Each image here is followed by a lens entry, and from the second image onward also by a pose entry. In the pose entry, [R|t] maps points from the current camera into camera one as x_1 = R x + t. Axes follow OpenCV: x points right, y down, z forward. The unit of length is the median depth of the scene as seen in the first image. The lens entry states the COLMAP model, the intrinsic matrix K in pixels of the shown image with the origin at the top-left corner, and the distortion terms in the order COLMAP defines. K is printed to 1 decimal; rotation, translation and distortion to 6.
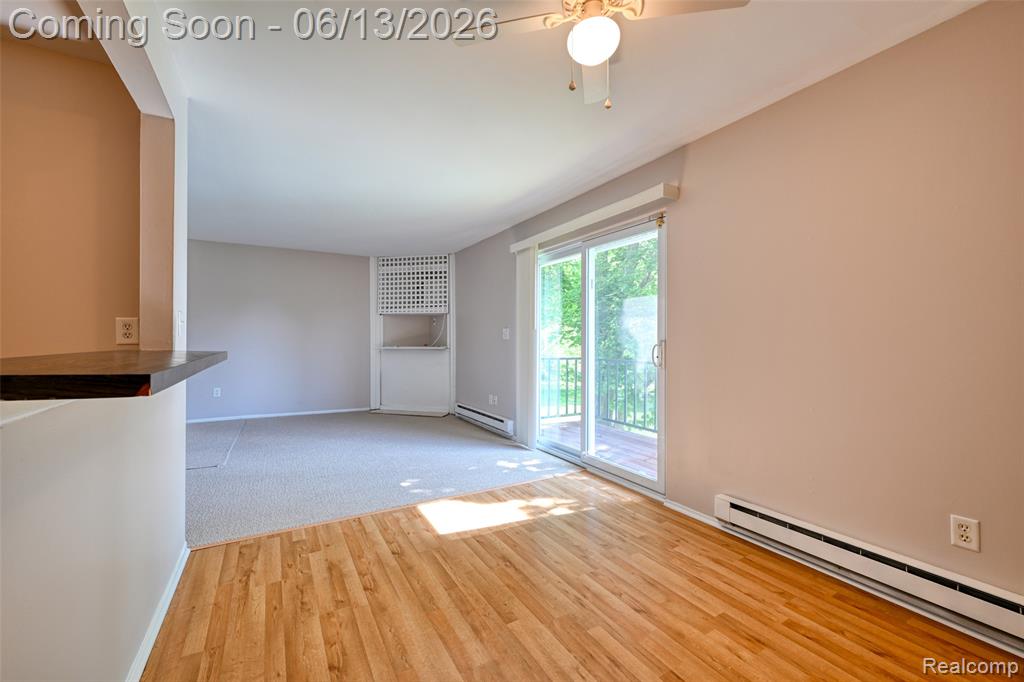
lens RADIAL K [[416.9, 0, 508.3], [0, 416.9, 335.2], [0, 0, 1]] dist [-0.000154, -0.000750]
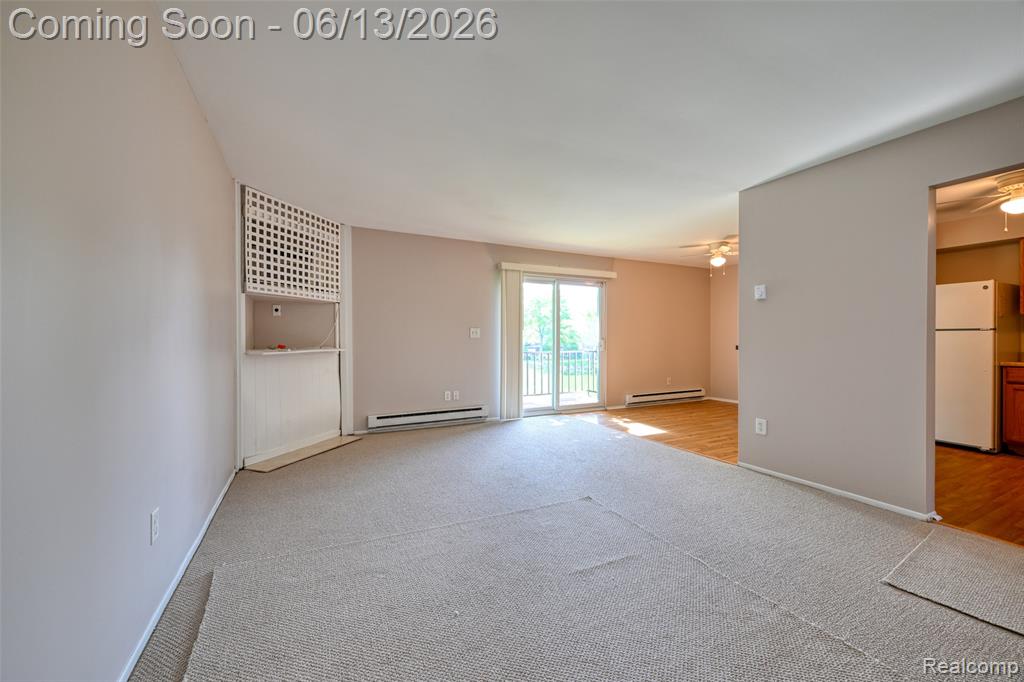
lens RADIAL K [[416.9, 0, 516.2], [0, 416.9, 339.8], [0, 0, 1]] dist [-0.000154, -0.000750]
pose [[0.065789, -0.002327, 0.997831, -0.877361], [-0.016763, 0.999854, 0.003437, 0.007496], [-0.997693, -0.016953, 0.065740, 0.630065]]
